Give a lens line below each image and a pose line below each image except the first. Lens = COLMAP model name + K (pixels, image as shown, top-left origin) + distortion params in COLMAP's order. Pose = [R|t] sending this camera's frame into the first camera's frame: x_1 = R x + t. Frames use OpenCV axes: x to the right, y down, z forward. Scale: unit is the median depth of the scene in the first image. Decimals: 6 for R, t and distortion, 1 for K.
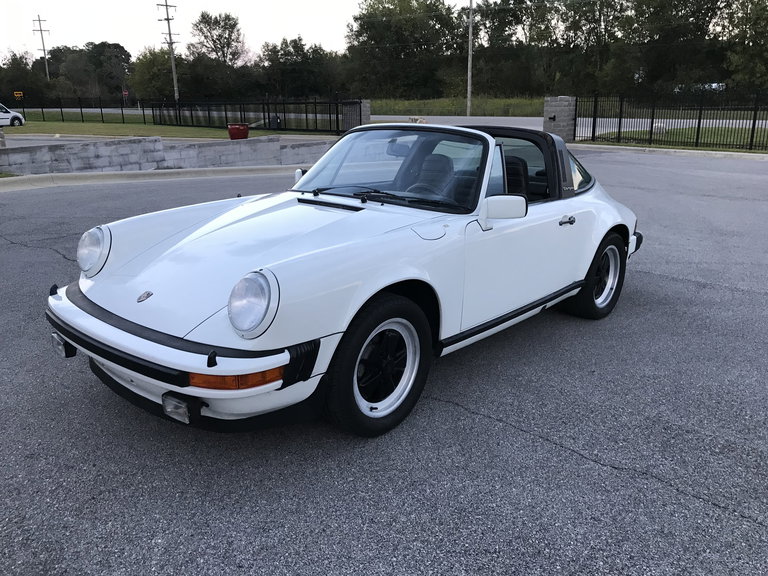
lens RADIAL K [[624.5, 0, 384.0], [0, 624.5, 288.0], [0, 0, 1]] dist [0.020726, -0.020968]
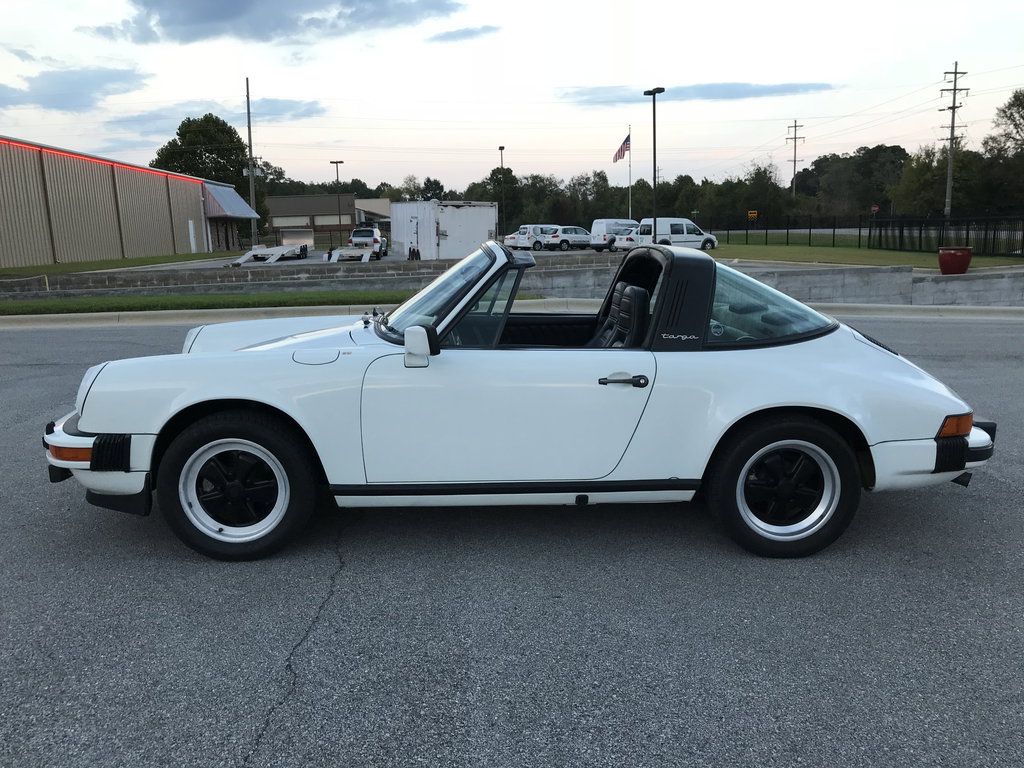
lens RADIAL K [[832.7, 0, 512.0], [0, 832.7, 384.0], [0, 0, 1]] dist [0.020726, -0.020968]
pose [[0.696390, 0.121463, -0.707310, 0.205310], [-0.188099, 0.982011, -0.016558, -0.015639], [0.692575, 0.144575, 0.706709, 0.065590]]
